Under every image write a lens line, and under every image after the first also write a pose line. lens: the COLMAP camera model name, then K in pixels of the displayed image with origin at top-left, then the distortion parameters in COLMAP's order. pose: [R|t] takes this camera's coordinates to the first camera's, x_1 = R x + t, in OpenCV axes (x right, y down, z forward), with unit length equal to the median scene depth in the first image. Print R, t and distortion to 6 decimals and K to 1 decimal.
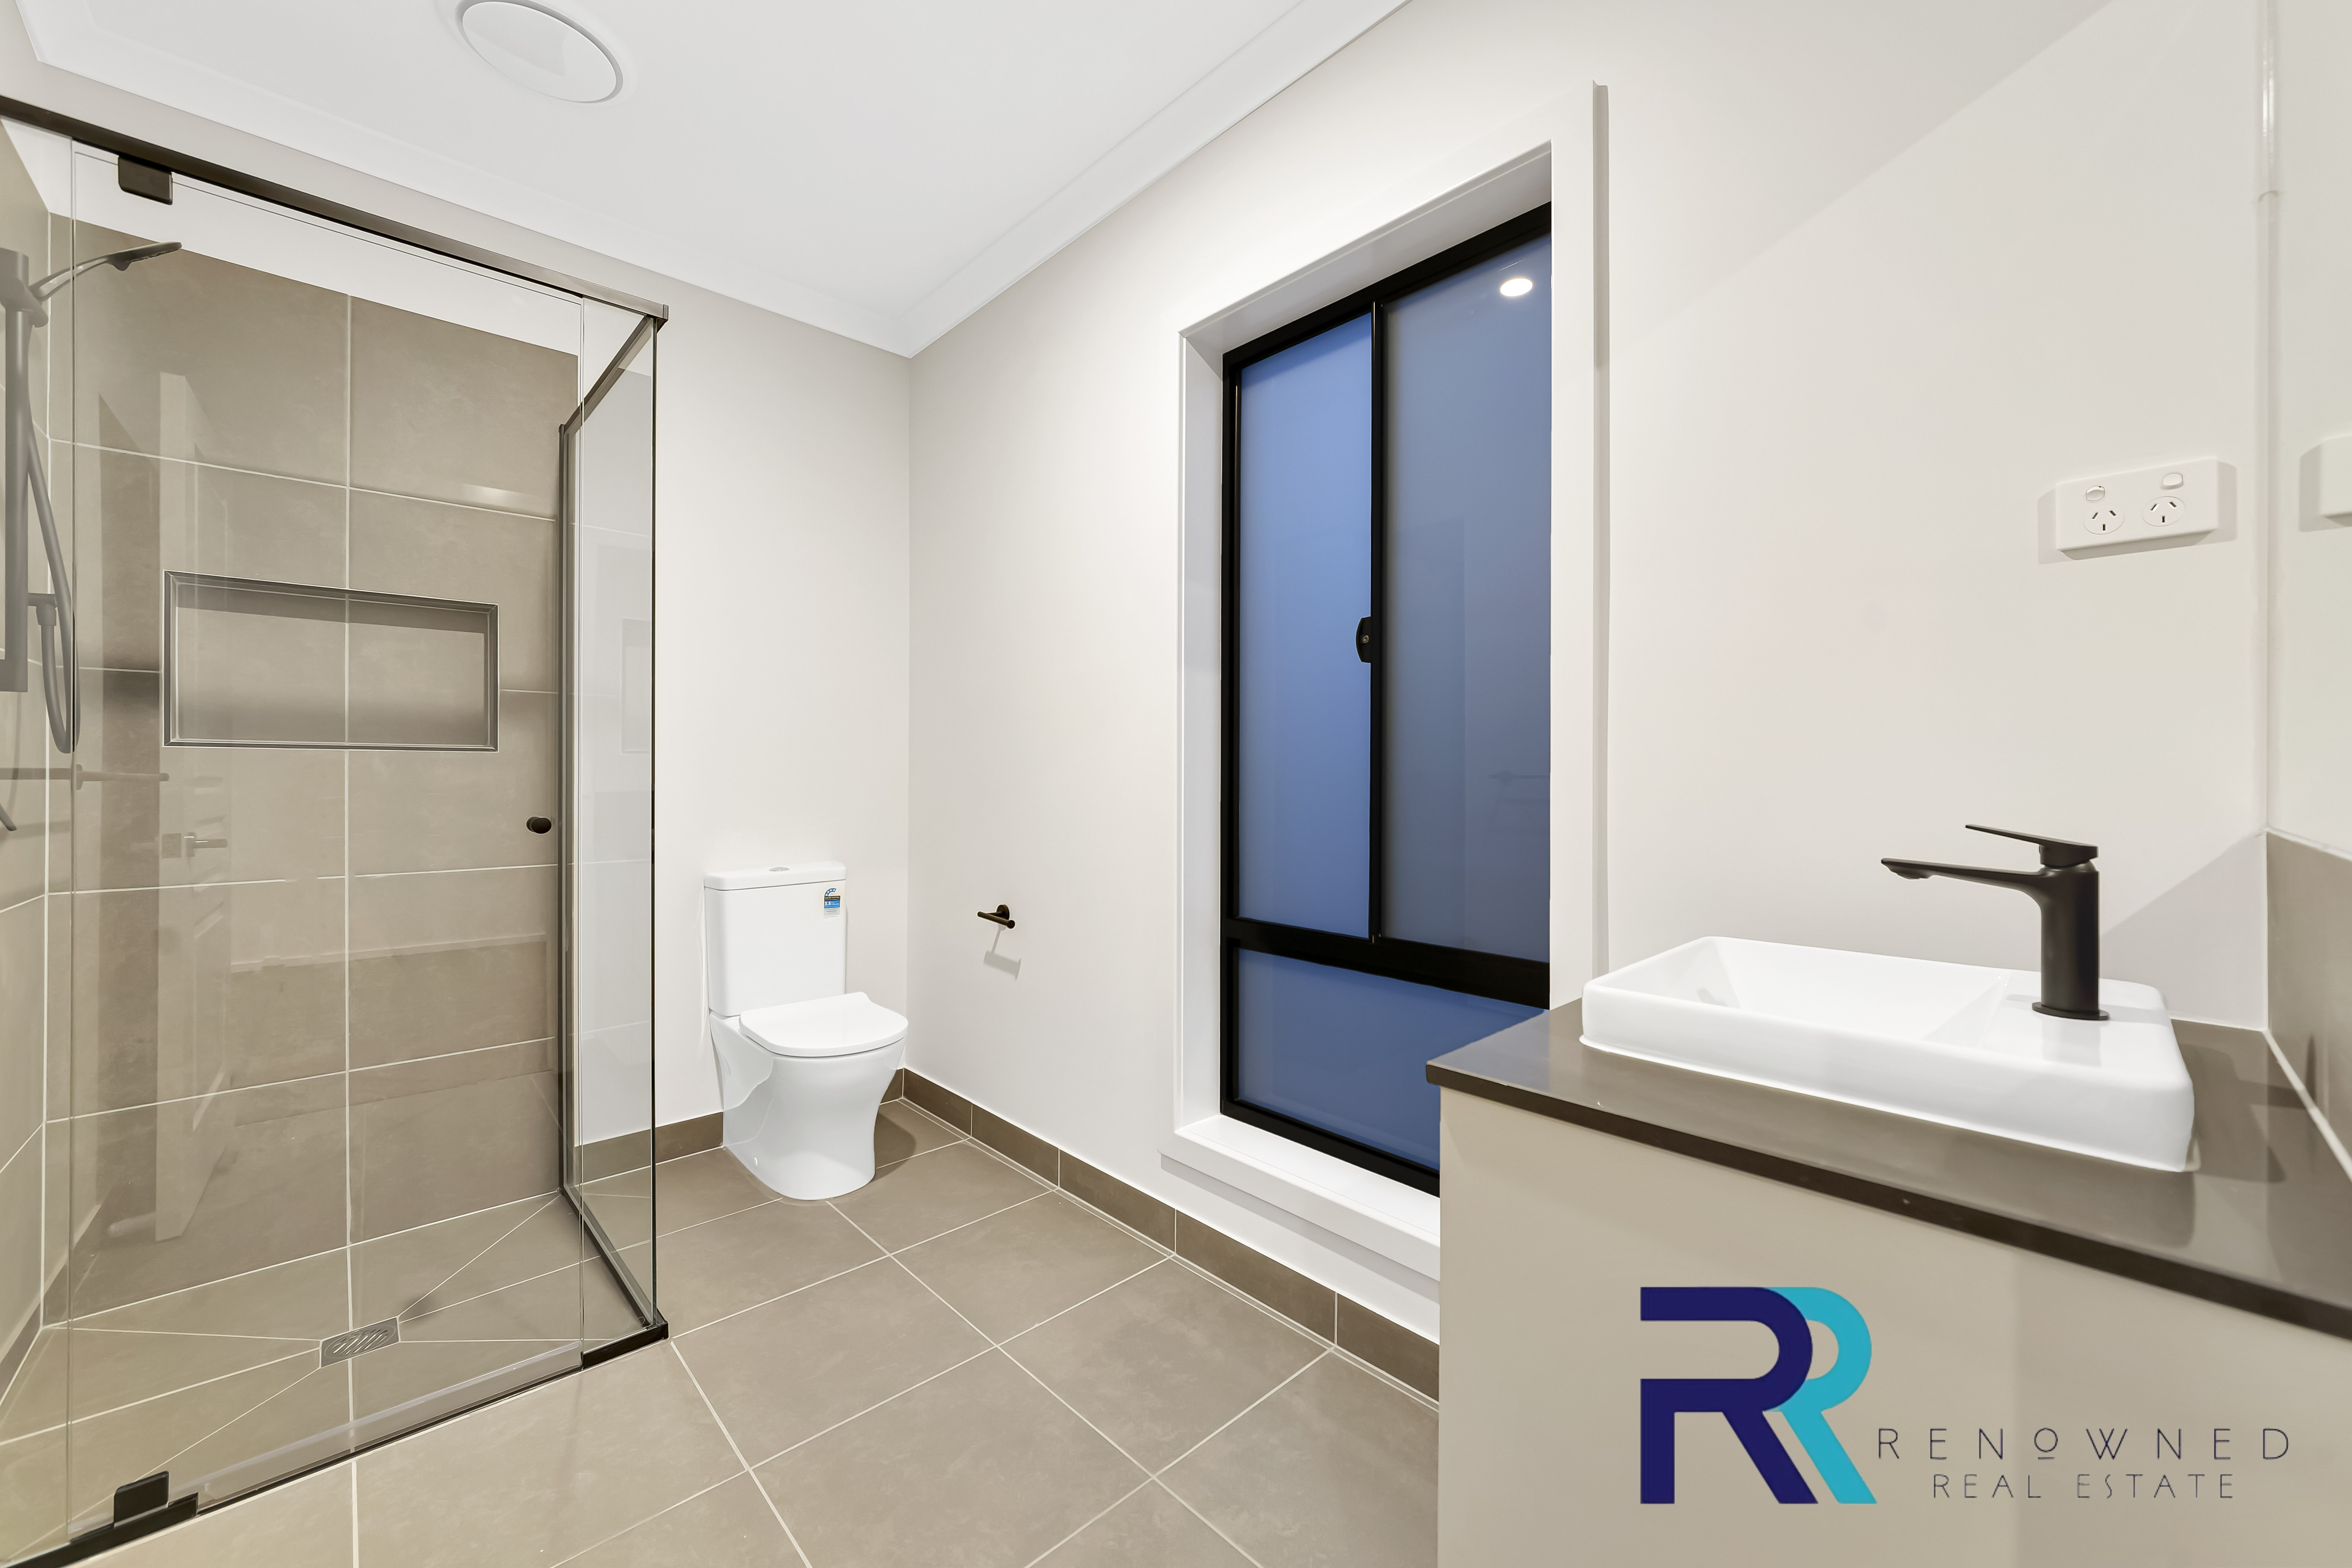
lens RADIAL K [[902.9, 0, 1181.1], [0, 902.9, 782.7], [0, 0, 1]] dist [-0.003684, -0.000106]
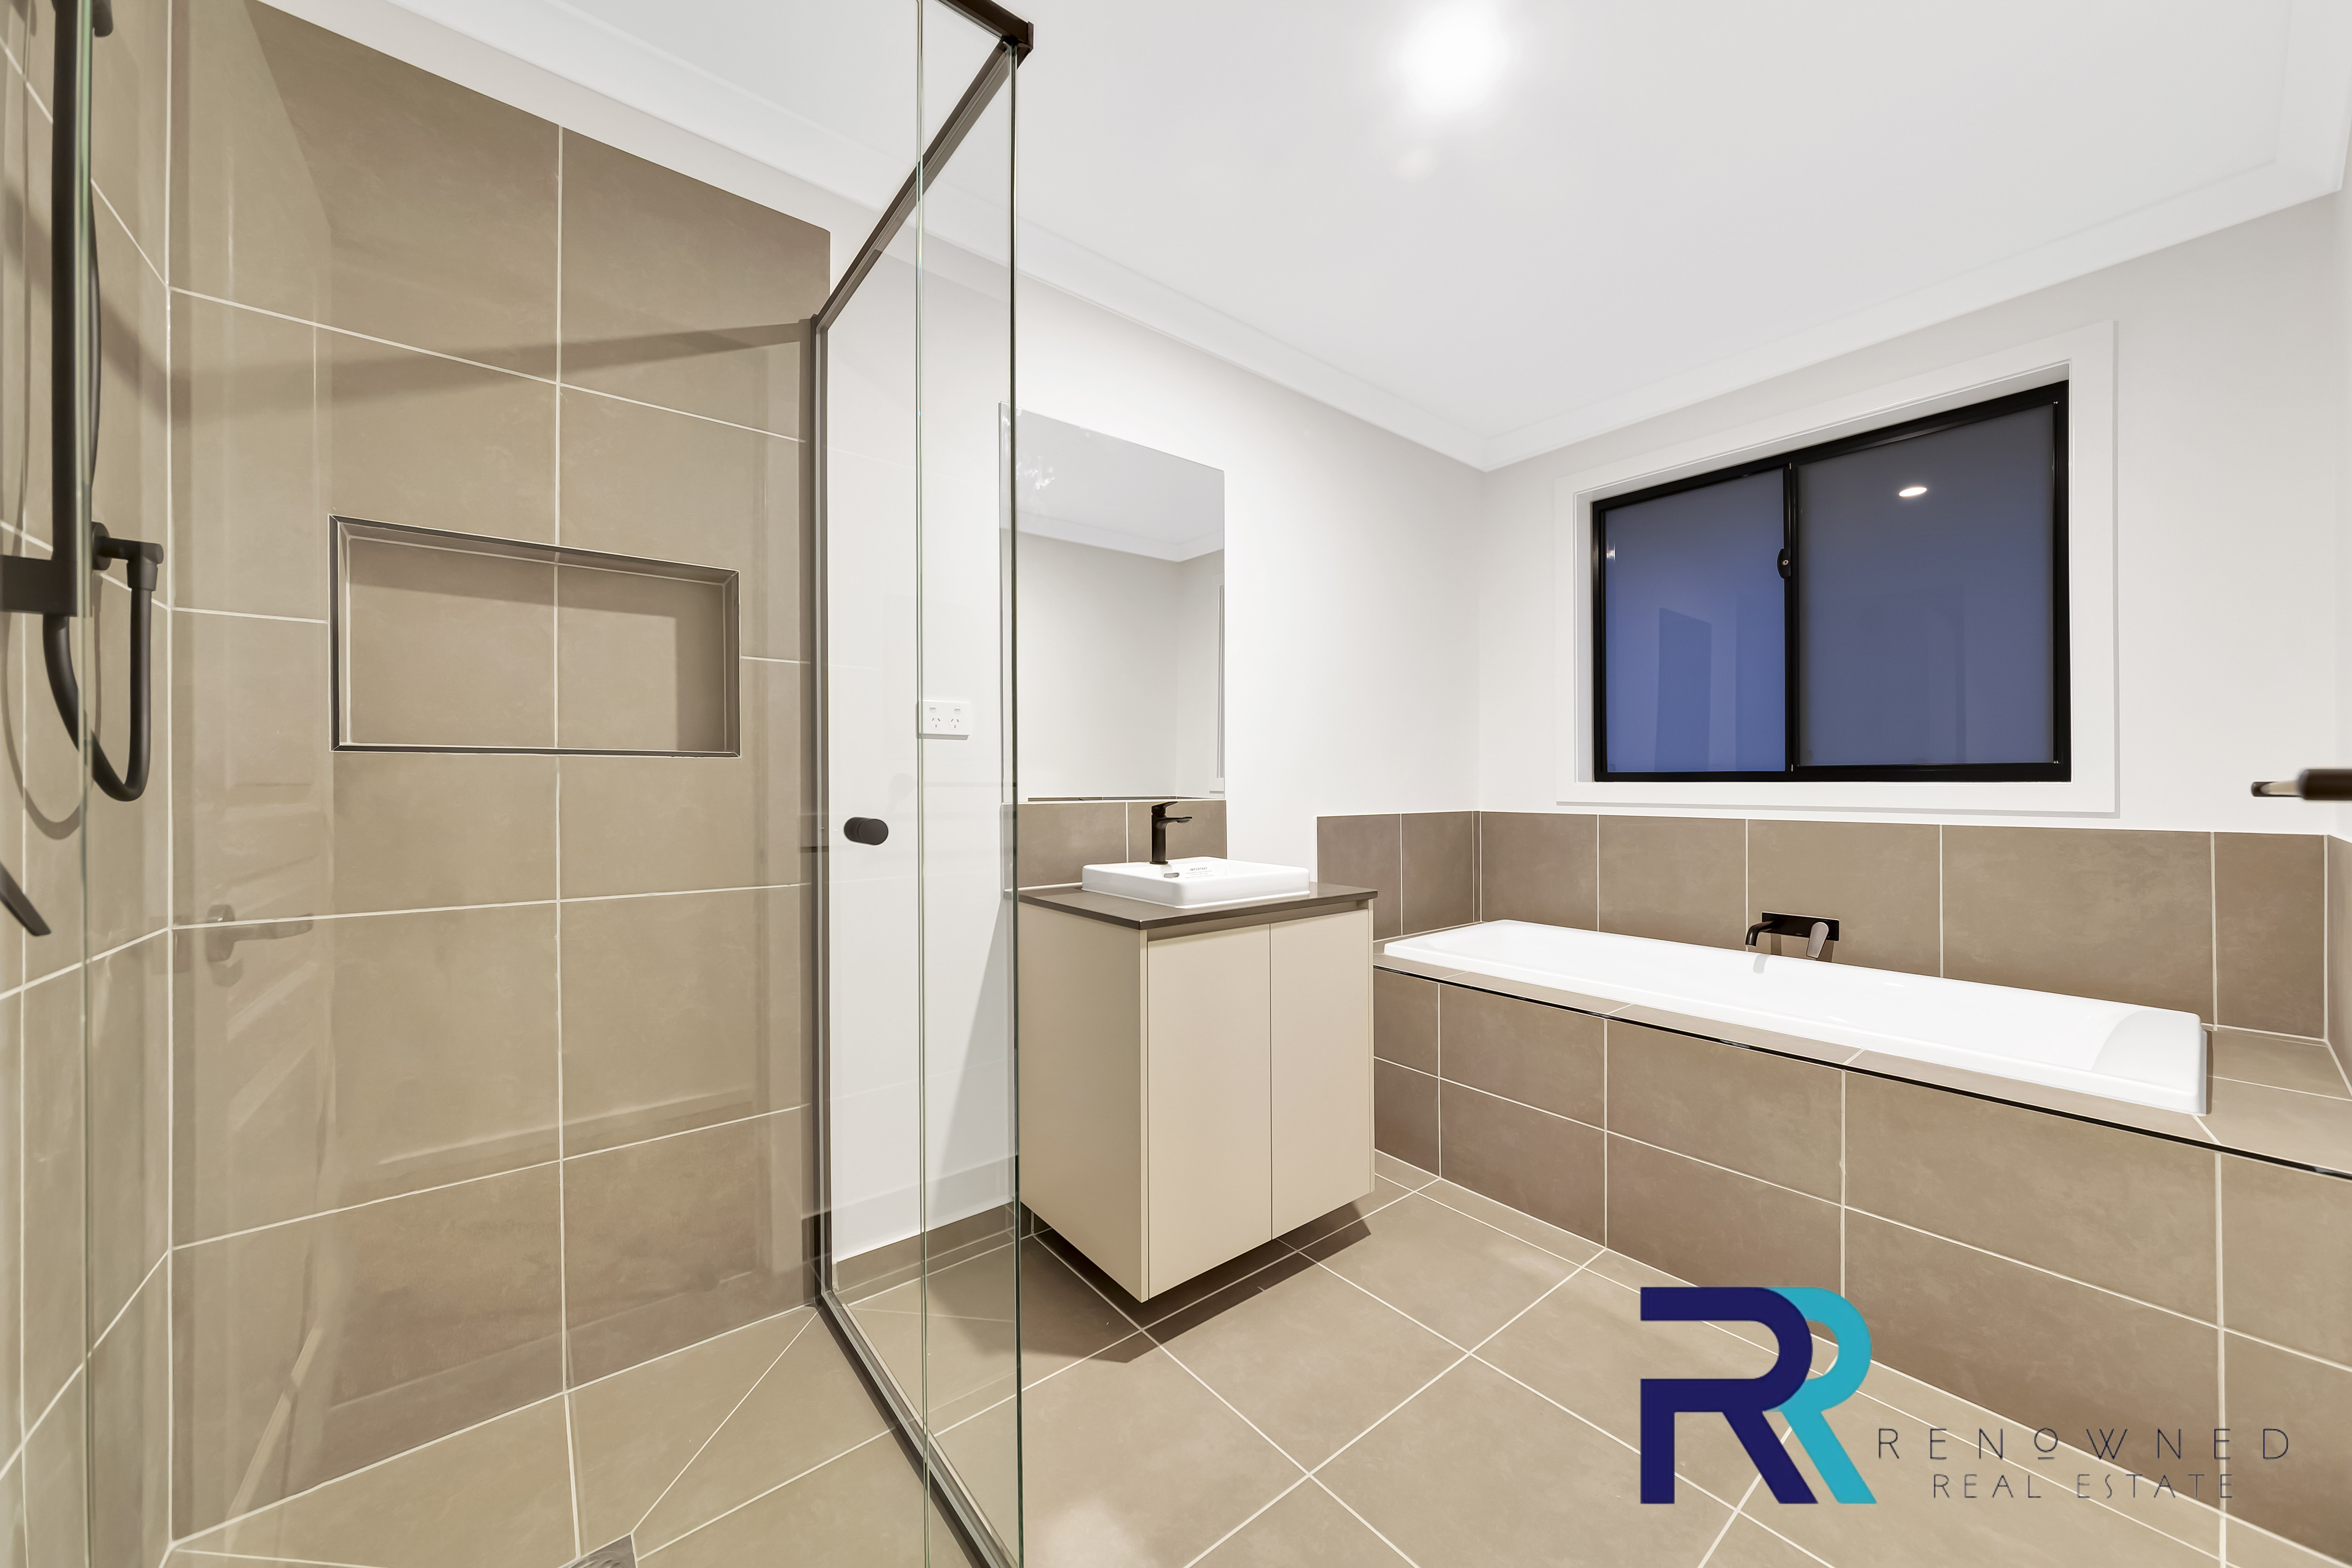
lens RADIAL K [[820.6, 0, 1181.2], [0, 820.6, 777.1], [0, 0, 1]] dist [-0.000049, -0.000025]
pose [[0.995756, 0.003494, -0.091970, -1.765583], [-0.002902, 0.999974, 0.006572, -0.015508], [0.091991, -0.006277, 0.995740, 1.853374]]
